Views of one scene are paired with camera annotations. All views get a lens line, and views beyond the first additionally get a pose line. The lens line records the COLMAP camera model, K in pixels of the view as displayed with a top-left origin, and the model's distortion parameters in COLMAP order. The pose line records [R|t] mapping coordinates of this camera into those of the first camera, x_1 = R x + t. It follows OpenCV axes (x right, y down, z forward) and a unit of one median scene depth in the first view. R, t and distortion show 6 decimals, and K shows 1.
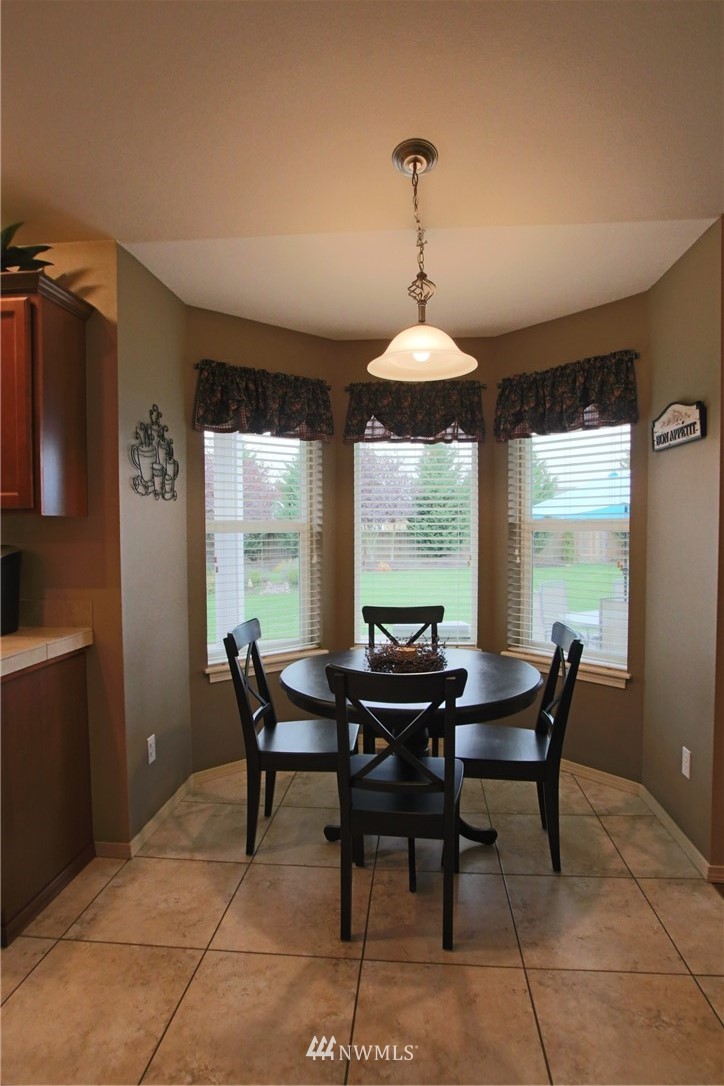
lens RADIAL K [[592.9, 0, 362.4], [0, 592.9, 542.6], [0, 0, 1]] dist [-0.032716, 0.007864]
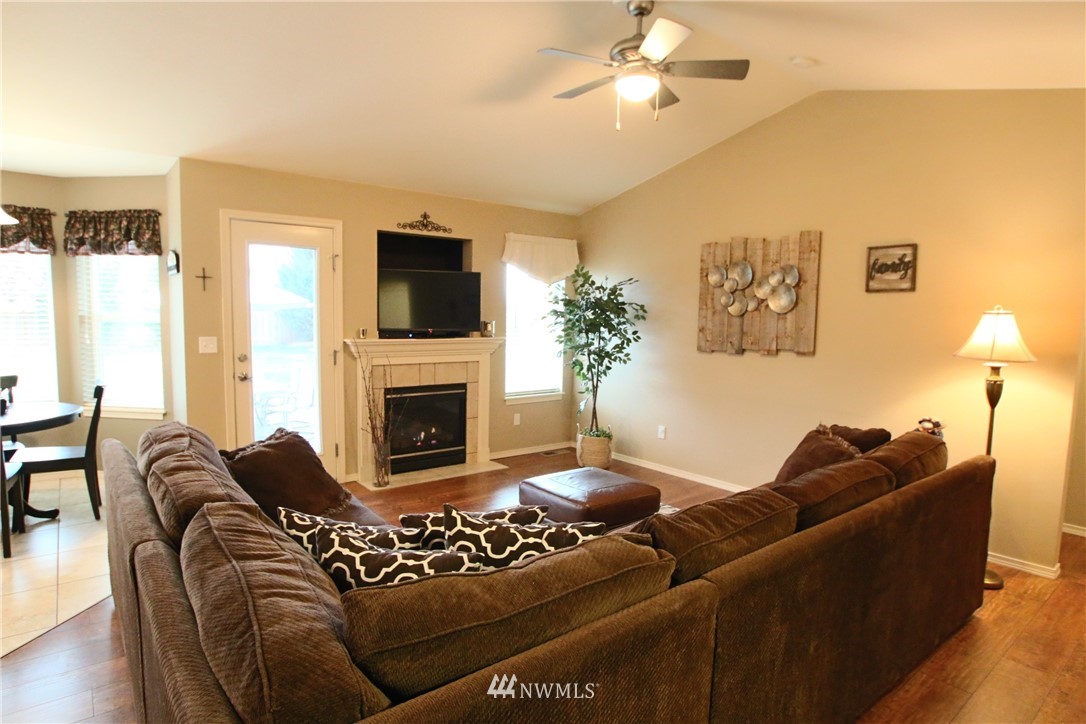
lens RADIAL K [[592.9, 0, 535.6], [0, 592.9, 370.0], [0, 0, 1]] dist [-0.032716, 0.007864]
pose [[0.714318, -0.045053, 0.698369, 0.054618], [-0.000772, 0.997874, 0.065163, 0.006104], [-0.699821, -0.047086, 0.712765, -0.828347]]
